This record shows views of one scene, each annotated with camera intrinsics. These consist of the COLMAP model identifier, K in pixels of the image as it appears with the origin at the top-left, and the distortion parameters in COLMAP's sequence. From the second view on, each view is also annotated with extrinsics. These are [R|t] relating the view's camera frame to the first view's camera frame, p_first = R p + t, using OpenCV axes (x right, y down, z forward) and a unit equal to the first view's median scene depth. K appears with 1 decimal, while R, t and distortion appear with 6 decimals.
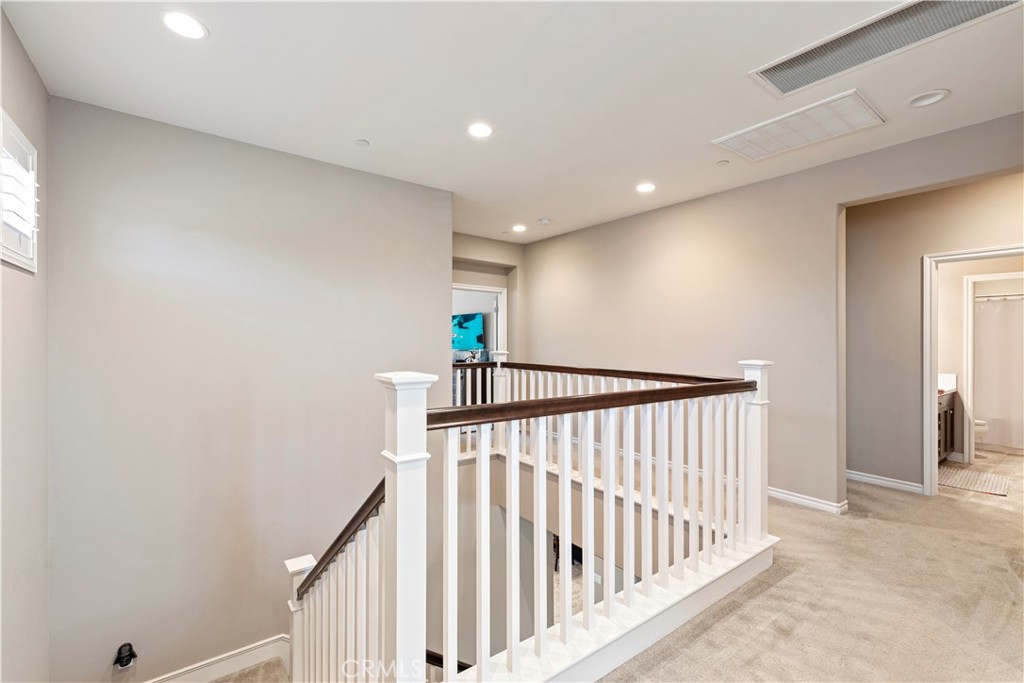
lens RADIAL K [[444.9, 0, 509.4], [0, 444.9, 337.7], [0, 0, 1]] dist [0.000840, -0.000083]
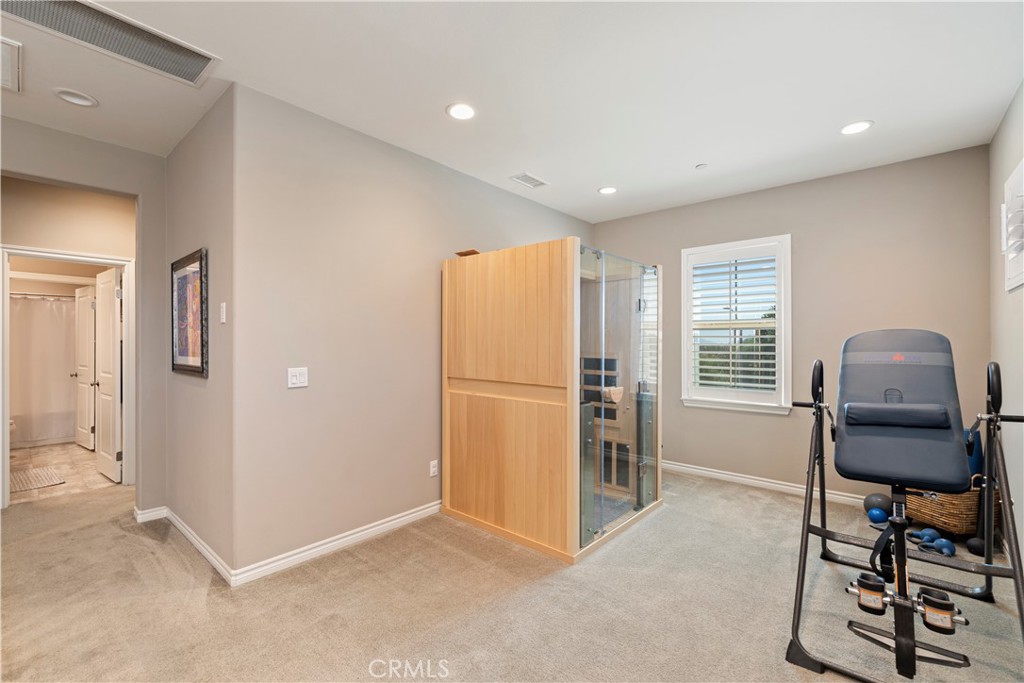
lens RADIAL K [[436.7, 0, 513.6], [0, 436.7, 338.2], [0, 0, 1]] dist [-0.000630, -0.000753]
pose [[-0.235999, 0.005220, 0.971739, -0.245174], [-0.016807, 0.999814, -0.009453, -0.005850], [-0.971608, -0.018563, -0.235867, 0.275466]]
